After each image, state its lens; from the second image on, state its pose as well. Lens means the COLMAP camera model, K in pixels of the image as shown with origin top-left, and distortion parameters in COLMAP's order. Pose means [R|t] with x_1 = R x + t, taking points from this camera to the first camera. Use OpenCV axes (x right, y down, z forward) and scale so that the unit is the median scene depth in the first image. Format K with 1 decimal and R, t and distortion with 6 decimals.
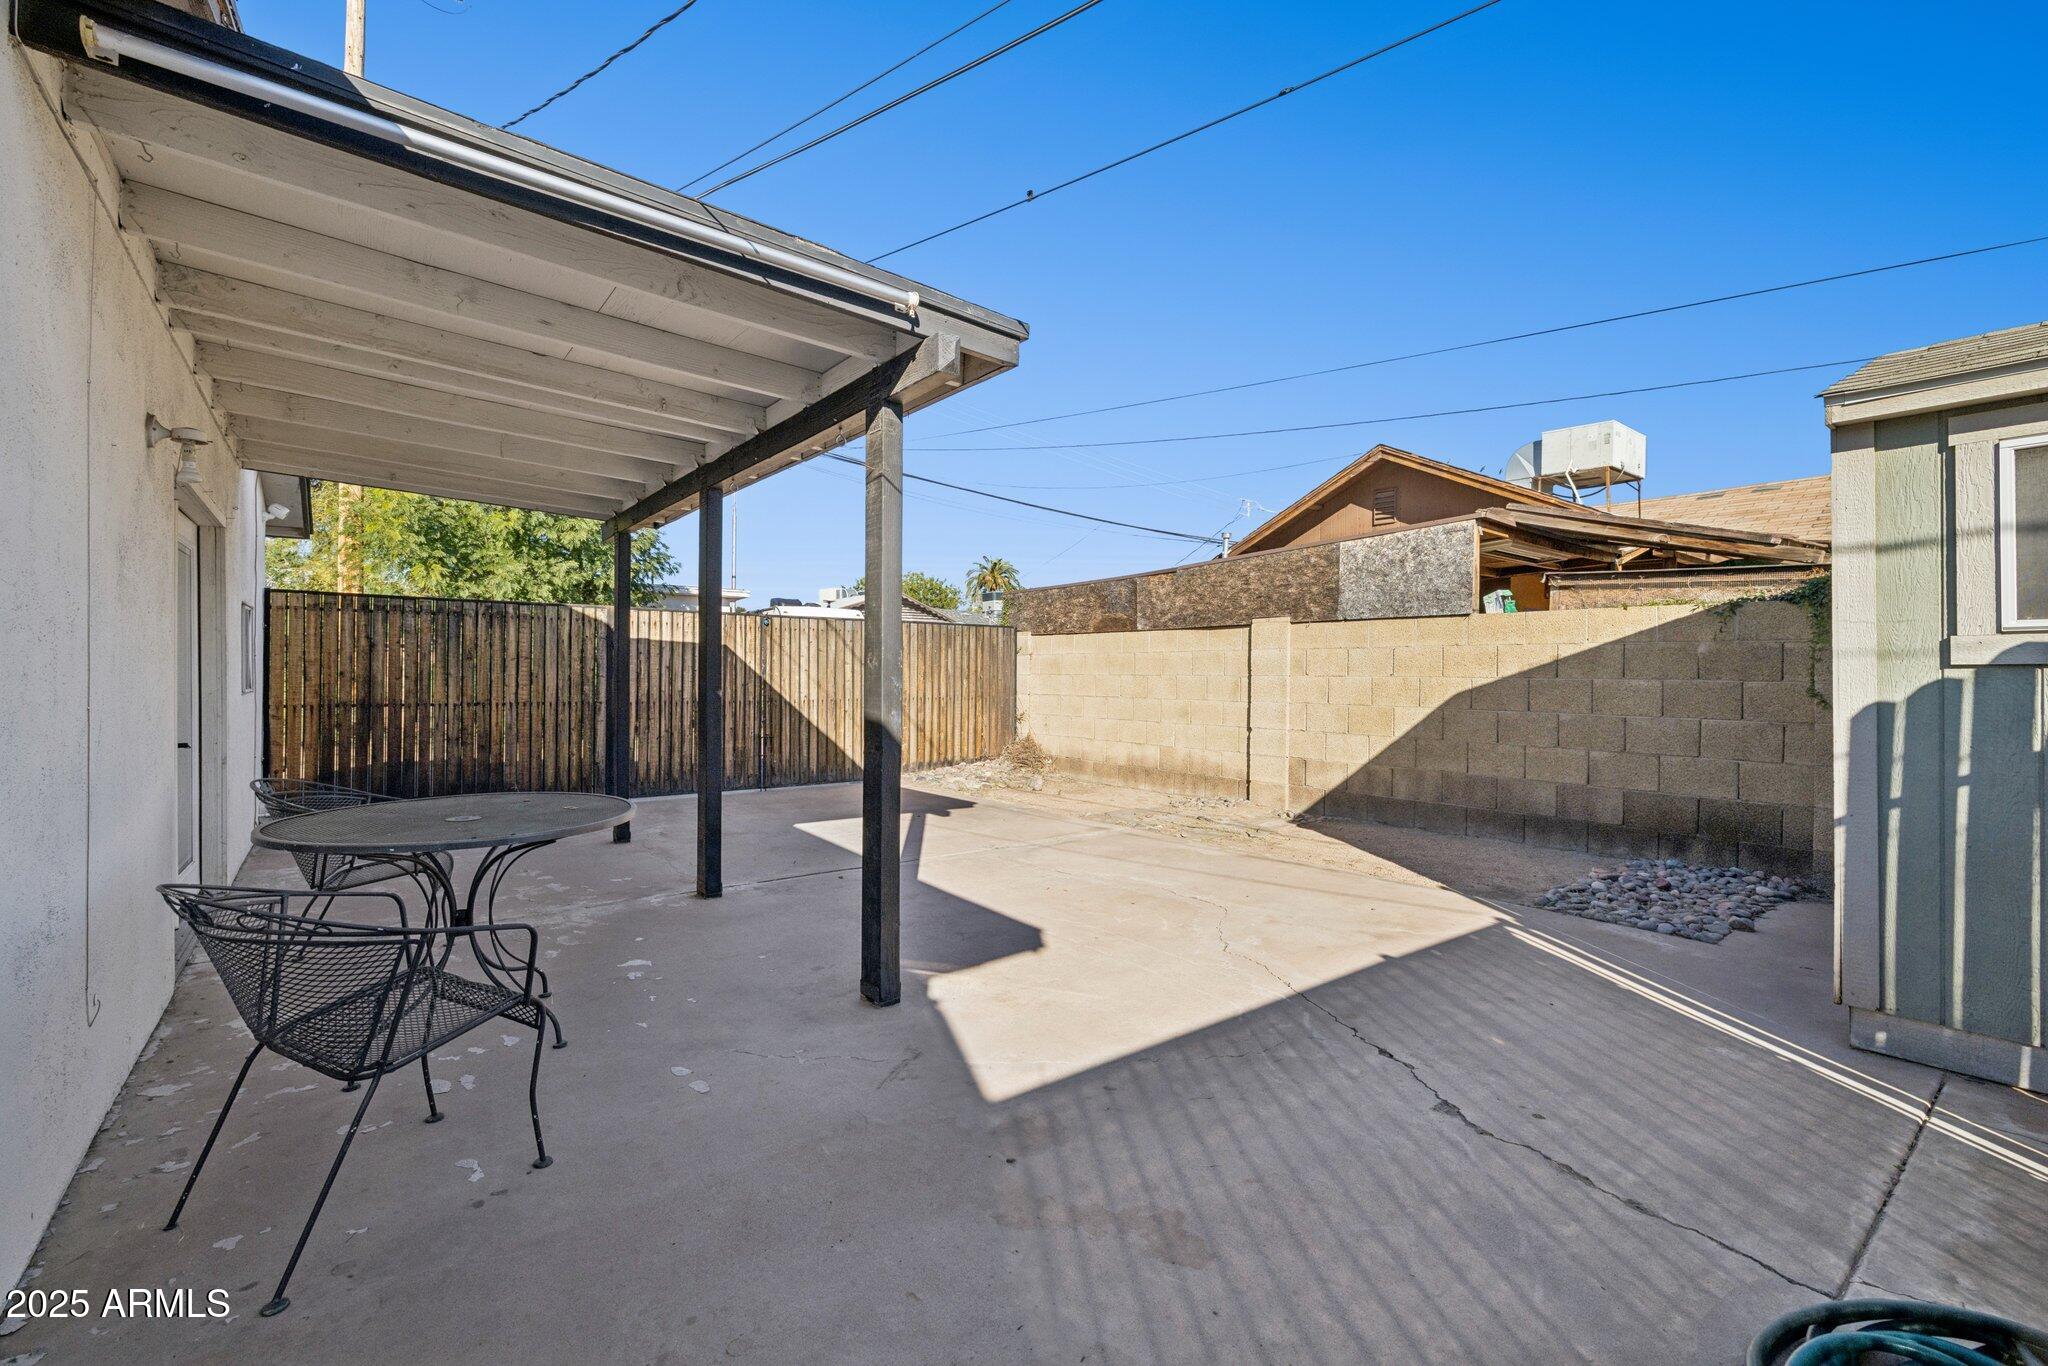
lens RADIAL K [[866.0, 0, 1022.4], [0, 866.0, 677.0], [0, 0, 1]] dist [-0.000607, -0.000148]
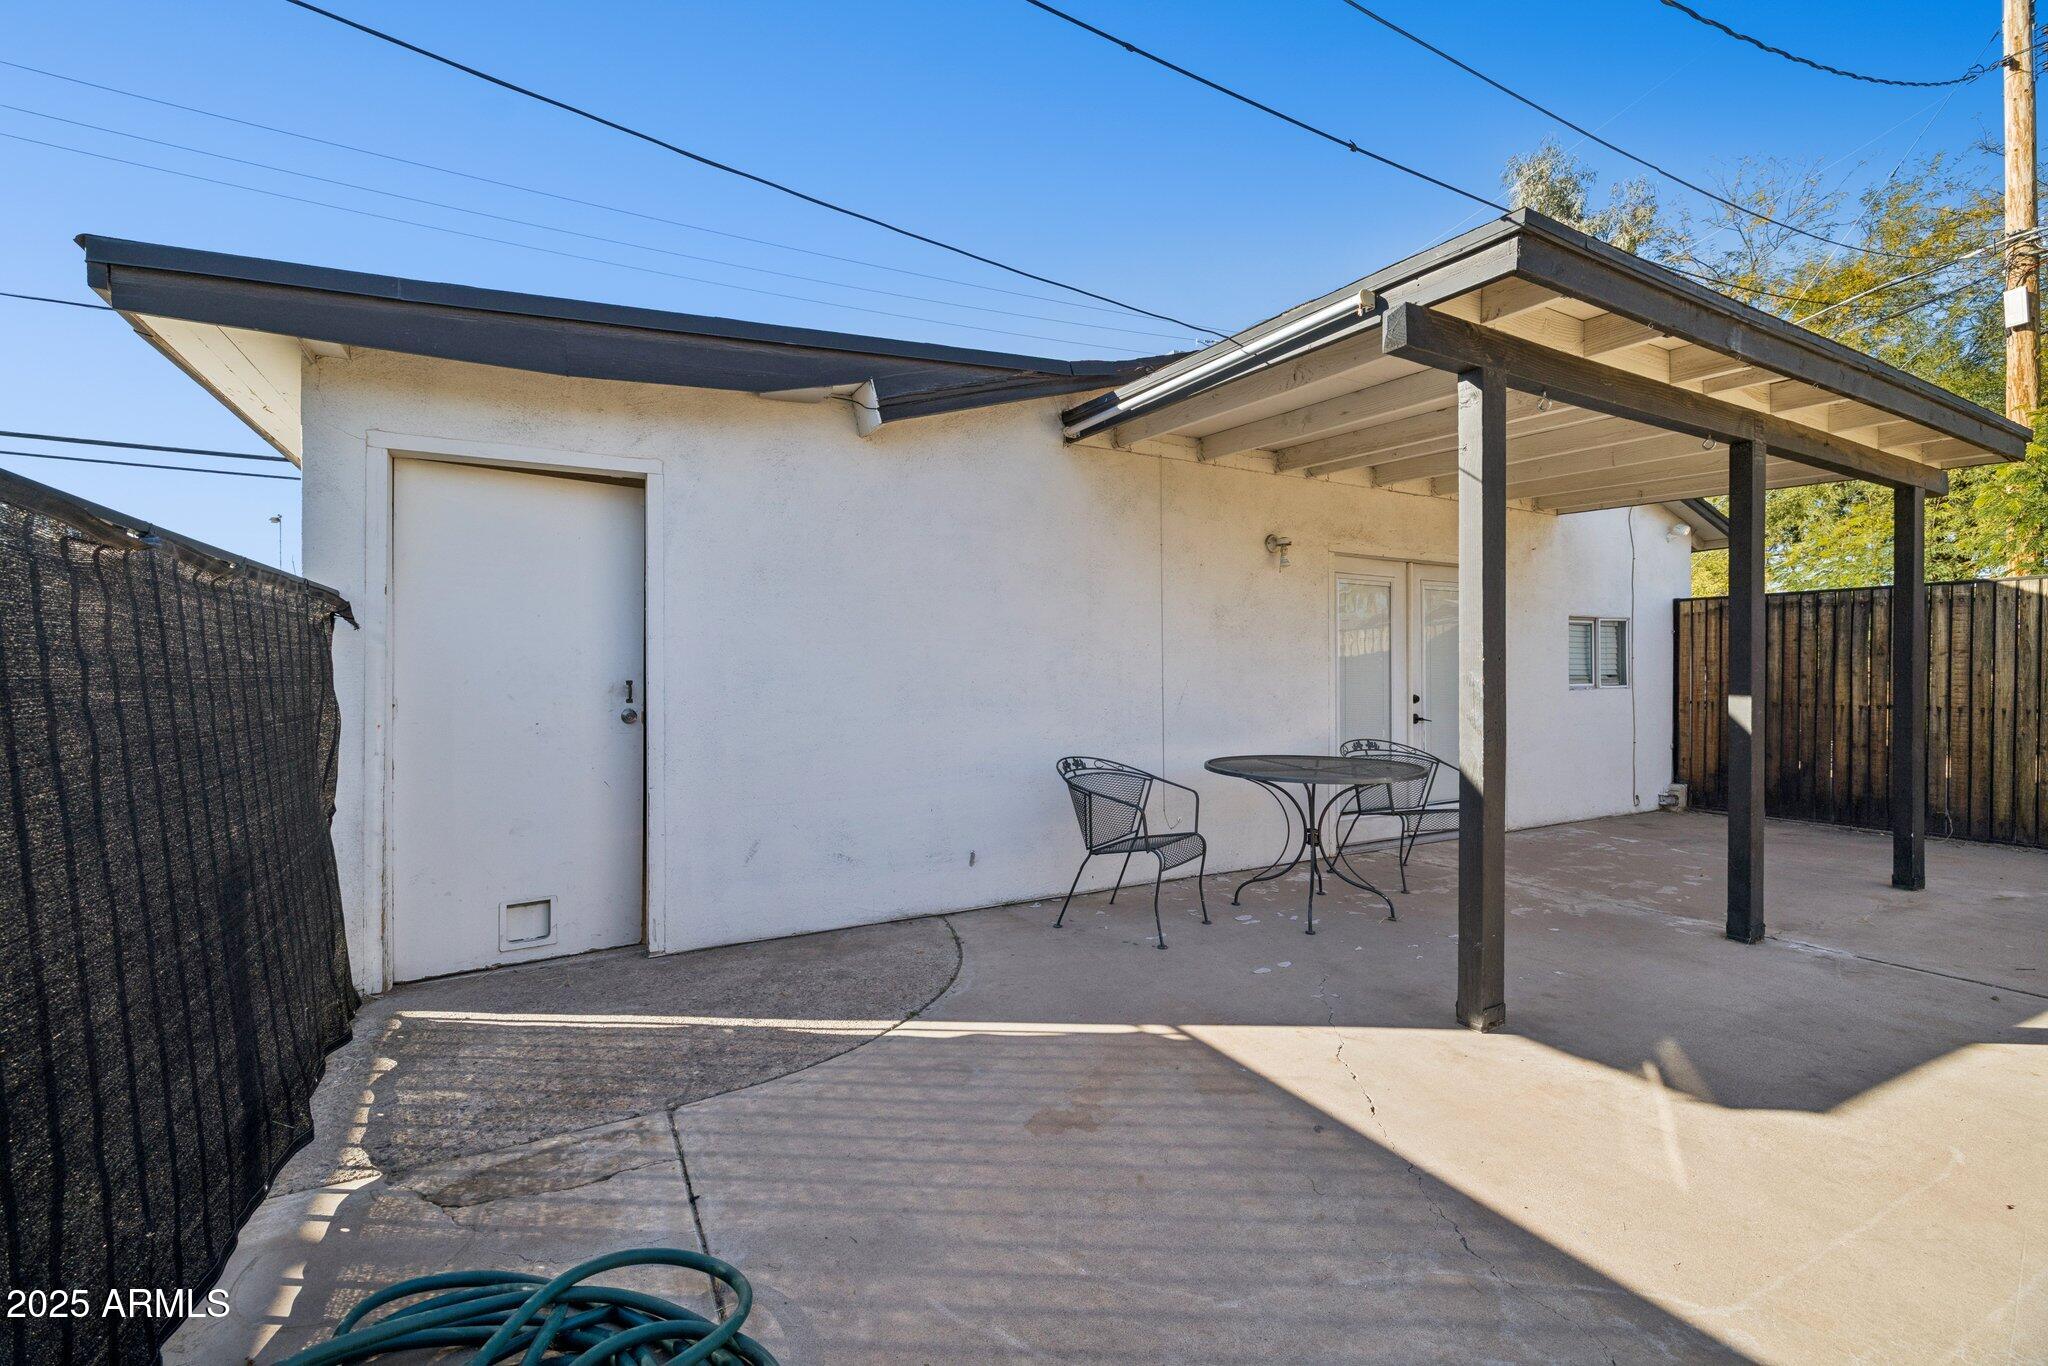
lens RADIAL K [[866.0, 0, 1022.4], [0, 866.0, 677.0], [0, 0, 1]] dist [-0.000607, -0.000148]
pose [[-0.175886, -0.001229, -0.984410, 0.356329], [-0.002105, 0.999997, -0.000872, 0.003953], [0.984408, 0.001919, -0.175888, 0.298094]]
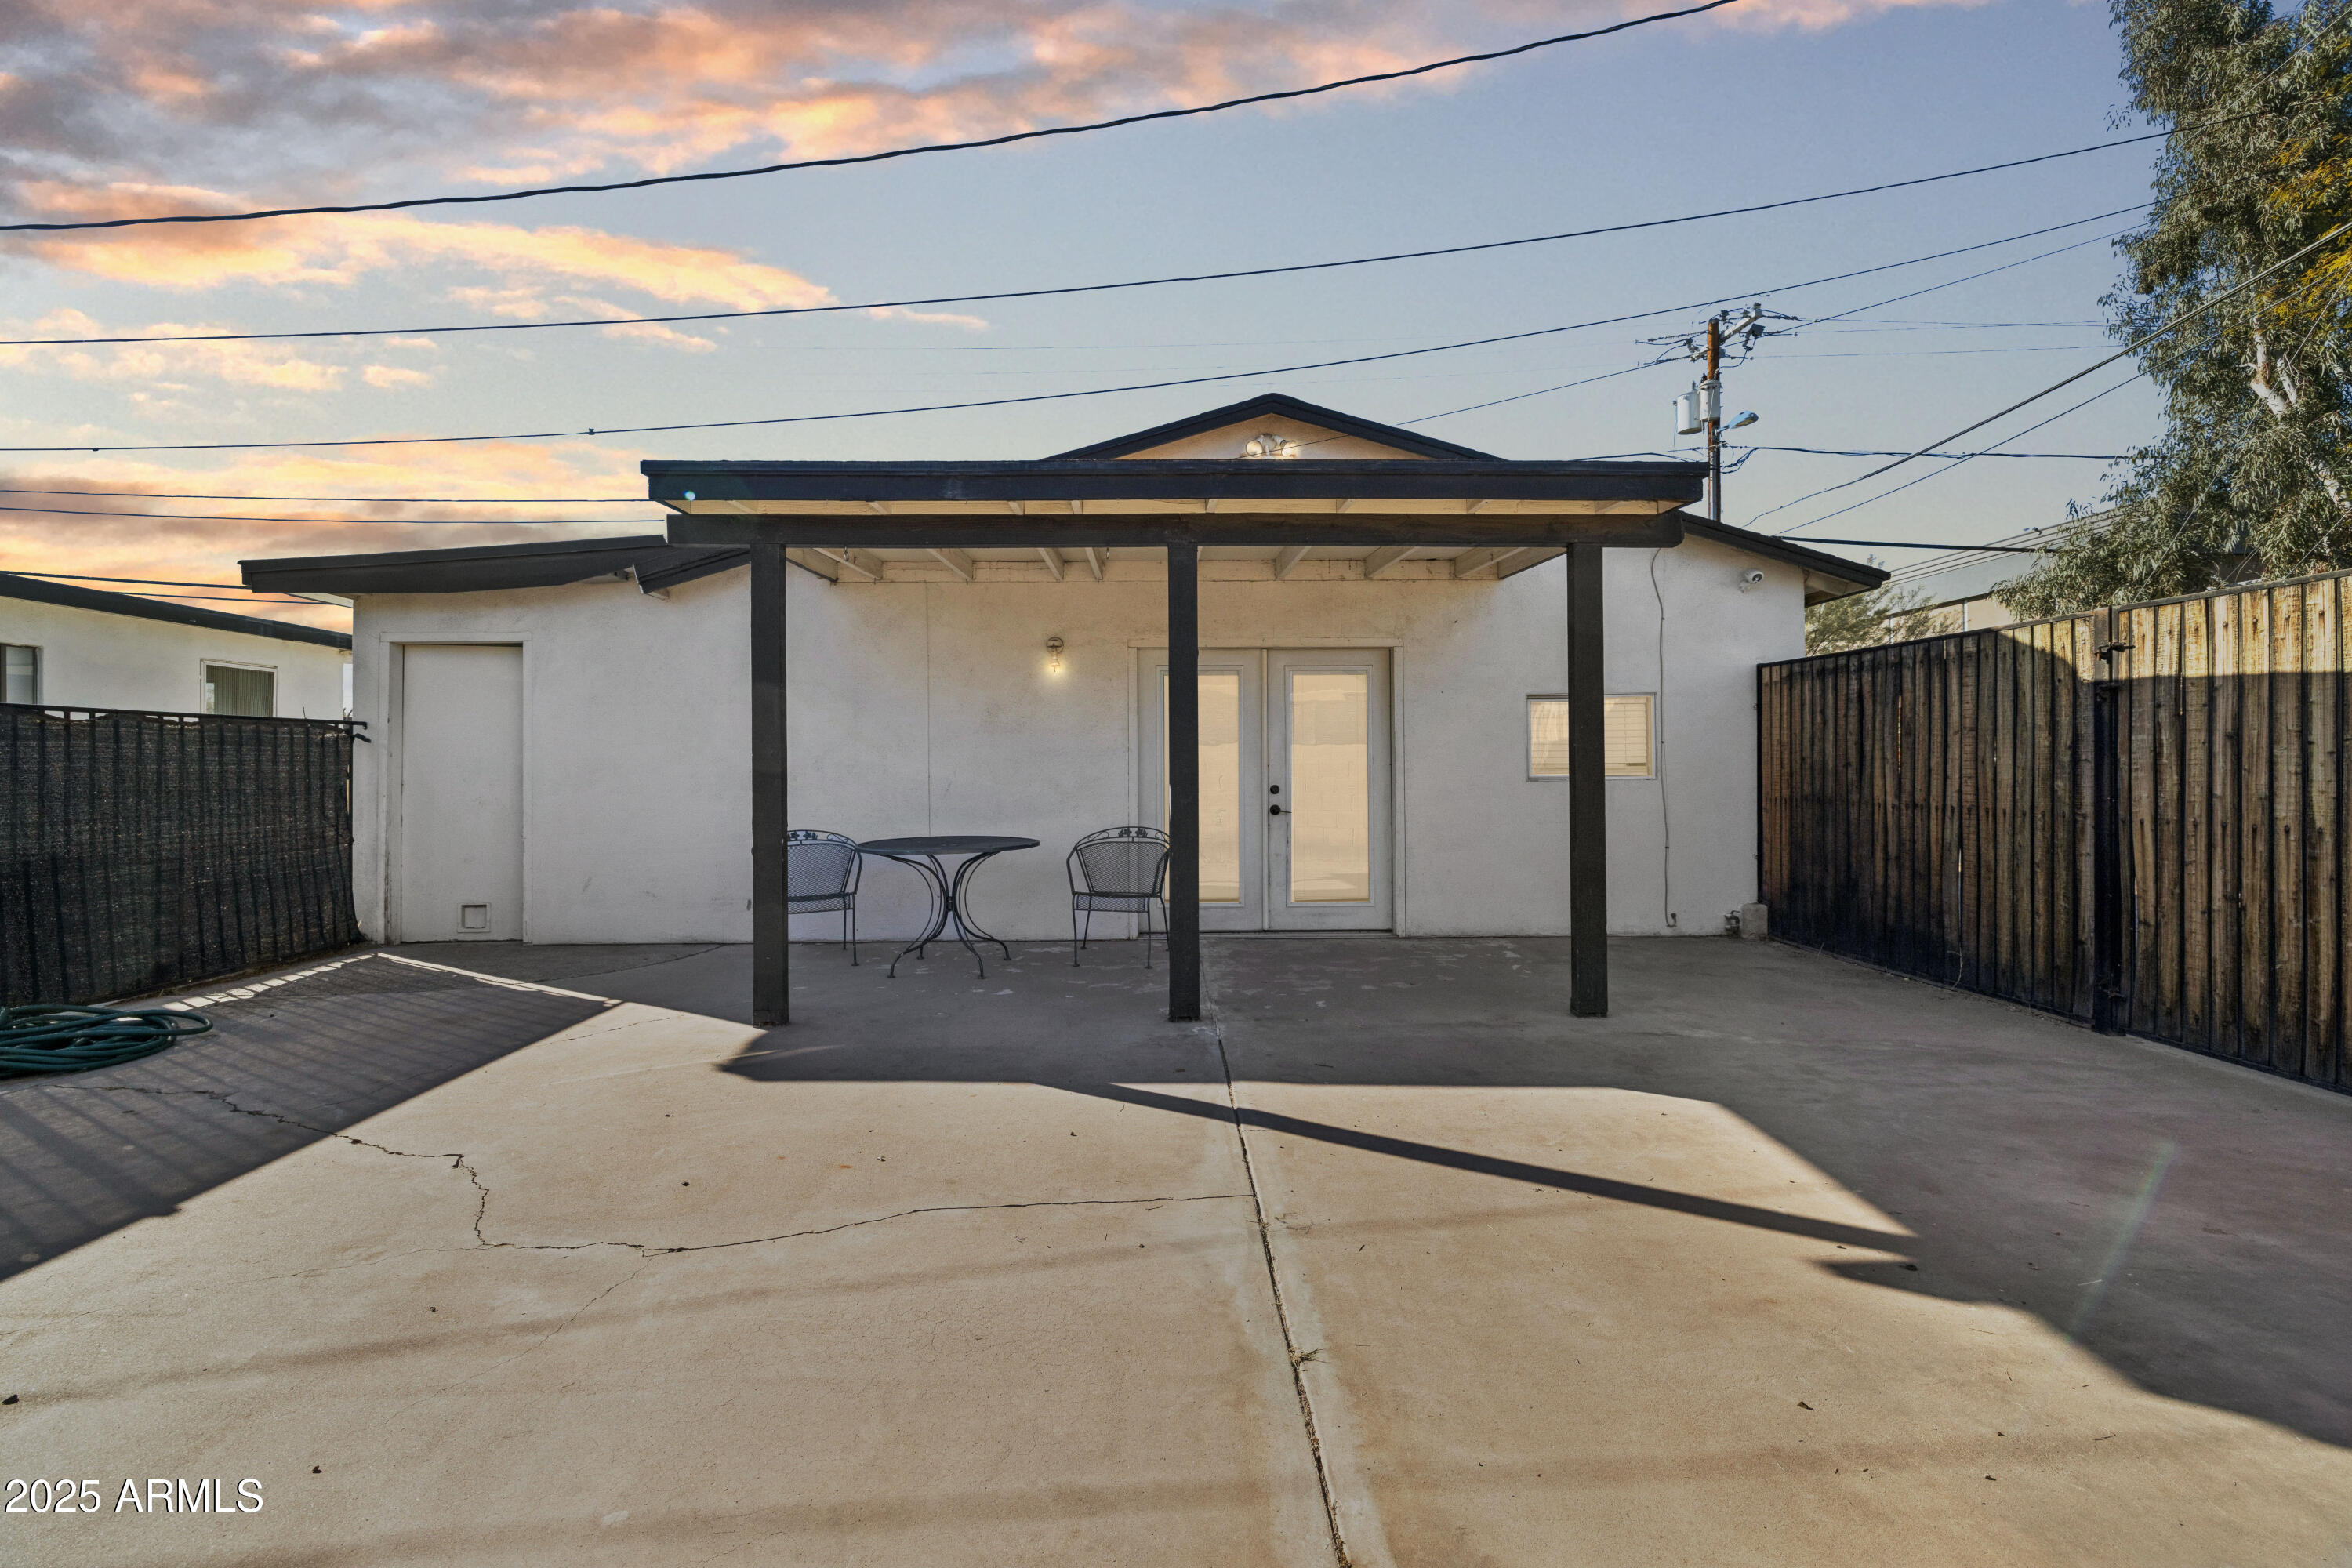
lens RADIAL K [[1017.0, 0, 1176.4], [0, 1017.0, 768.4], [0, 0, 1]] dist [-0.002107, -0.000372]
pose [[-0.614657, 0.001221, -0.788793, 0.273886], [0.000609, 0.999999, 0.001073, 0.002784], [0.788794, 0.000179, -0.614658, 1.006954]]
